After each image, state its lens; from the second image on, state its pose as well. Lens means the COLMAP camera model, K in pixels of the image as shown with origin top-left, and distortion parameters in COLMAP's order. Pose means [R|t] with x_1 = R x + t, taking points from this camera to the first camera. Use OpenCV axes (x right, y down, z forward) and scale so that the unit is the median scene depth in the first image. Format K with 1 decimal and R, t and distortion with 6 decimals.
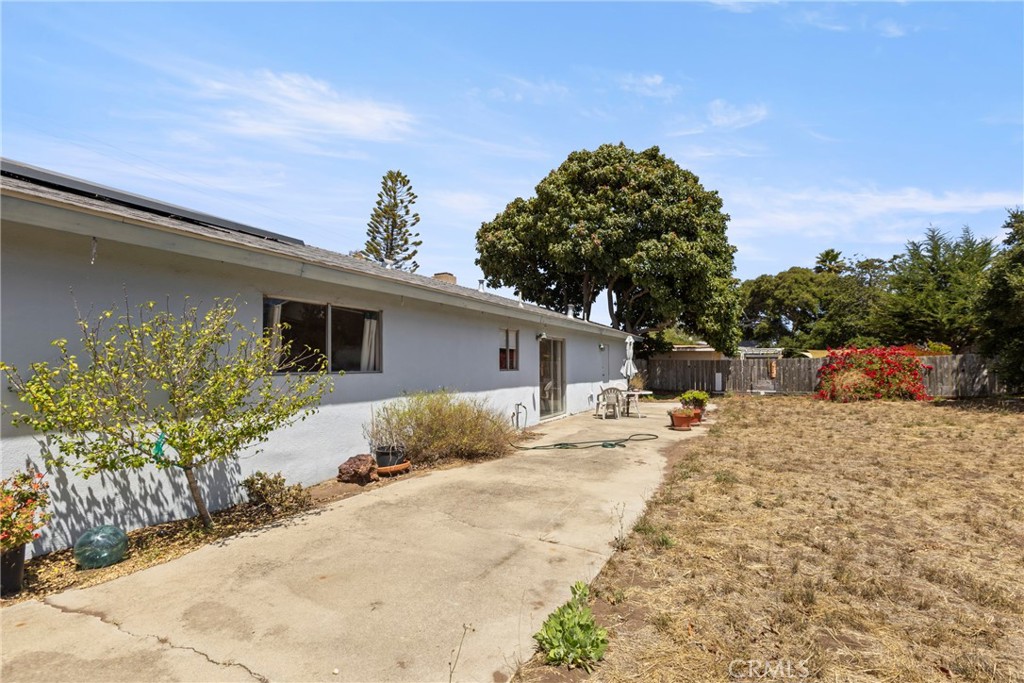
lens RADIAL K [[466.8, 0, 511.2], [0, 466.8, 367.1], [0, 0, 1]] dist [-0.001307, -0.000307]
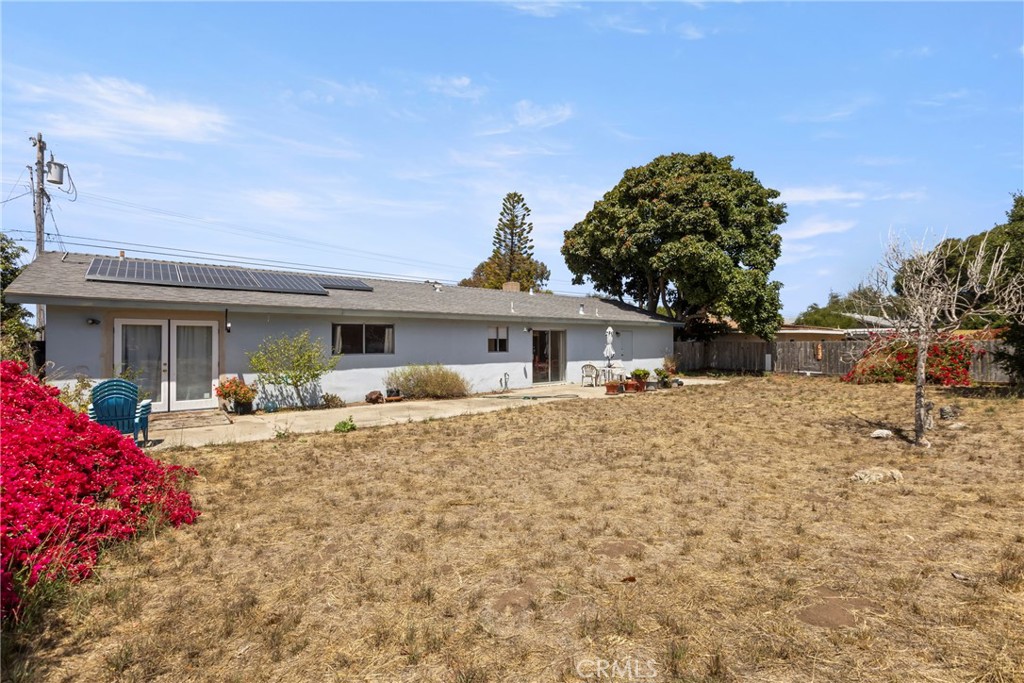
lens RADIAL K [[476.1, 0, 510.4], [0, 476.1, 354.4], [0, 0, 1]] dist [0.000082, 0.000007]
pose [[0.904816, 0.012970, -0.425605, 0.446242], [-0.001491, 0.999626, 0.027292, -0.018414], [0.425800, -0.024060, 0.904497, -0.282475]]
